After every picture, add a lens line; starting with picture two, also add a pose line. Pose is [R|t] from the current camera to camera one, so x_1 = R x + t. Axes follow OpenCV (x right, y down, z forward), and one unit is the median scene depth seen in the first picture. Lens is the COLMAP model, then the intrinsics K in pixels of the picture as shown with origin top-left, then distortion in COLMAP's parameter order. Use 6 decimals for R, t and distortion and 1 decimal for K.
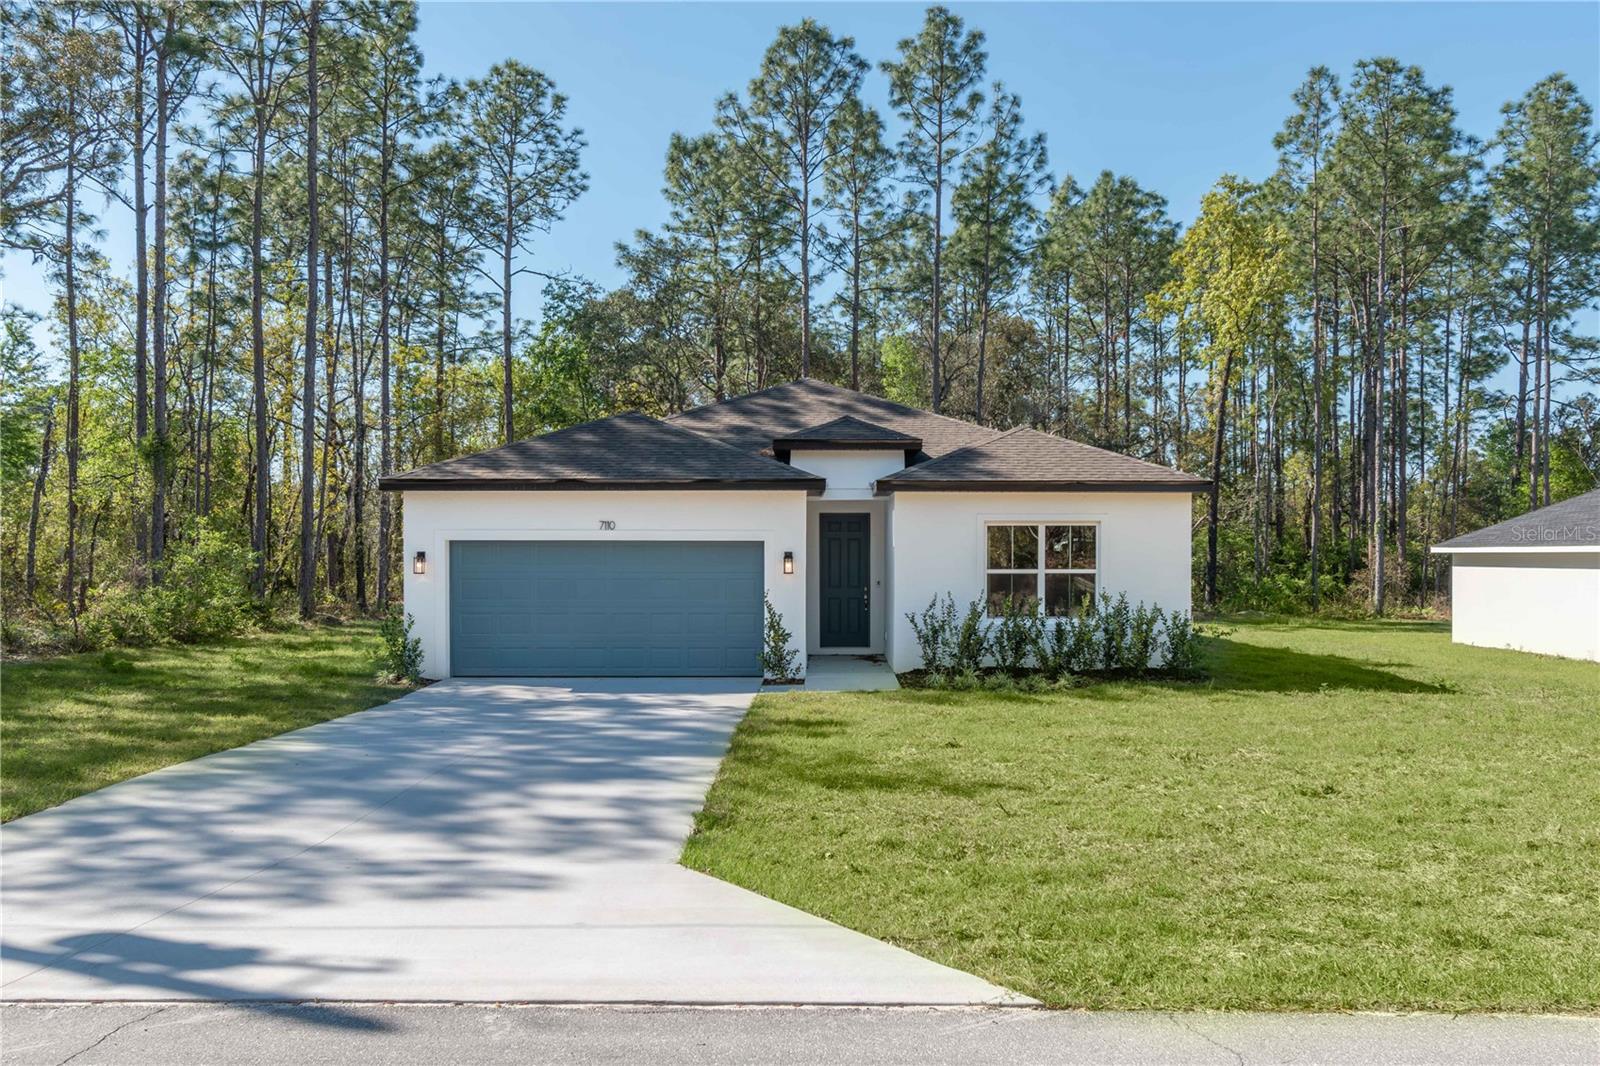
lens RADIAL K [[1322.6, 0, 823.2], [0, 1322.6, 534.0], [0, 0, 1]] dist [0.005078, 0.000979]
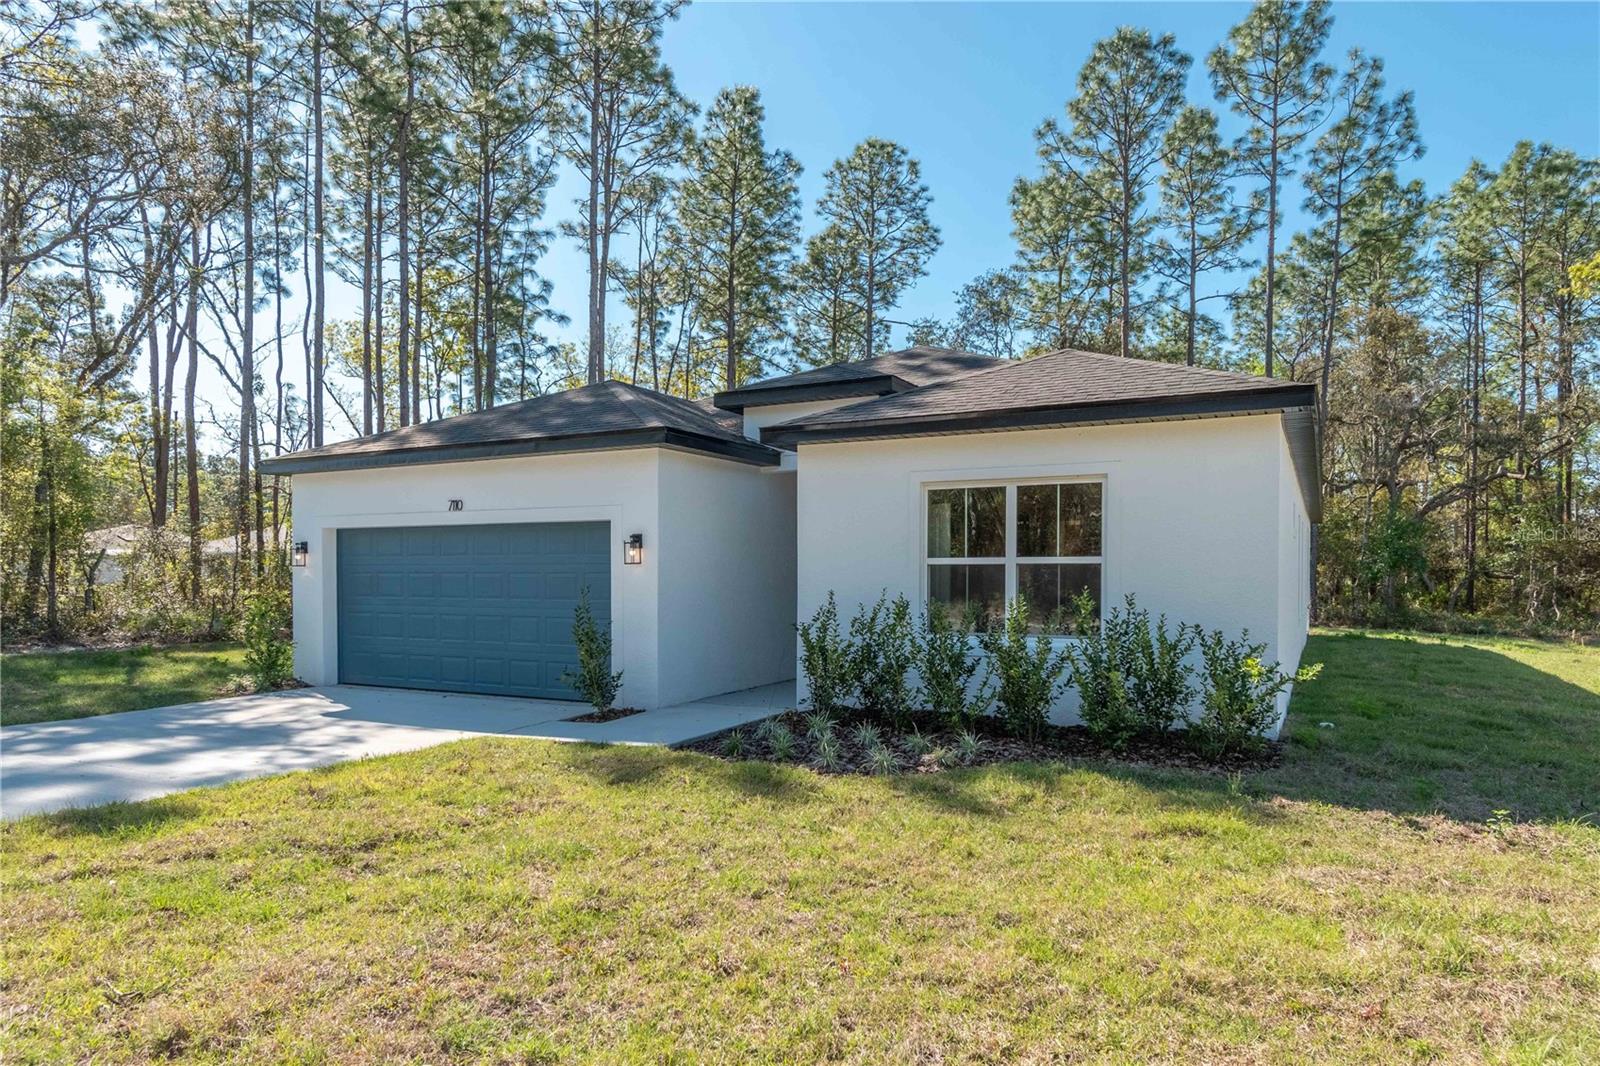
lens RADIAL K [[976.2, 0, 807.4], [0, 976.2, 579.8], [0, 0, 1]] dist [0.004380, -0.002341]
pose [[0.884920, 0.002801, -0.465735, 0.119256], [0.006634, 0.999805, 0.018617, 0.011452], [0.465696, -0.019565, 0.884728, 0.225228]]
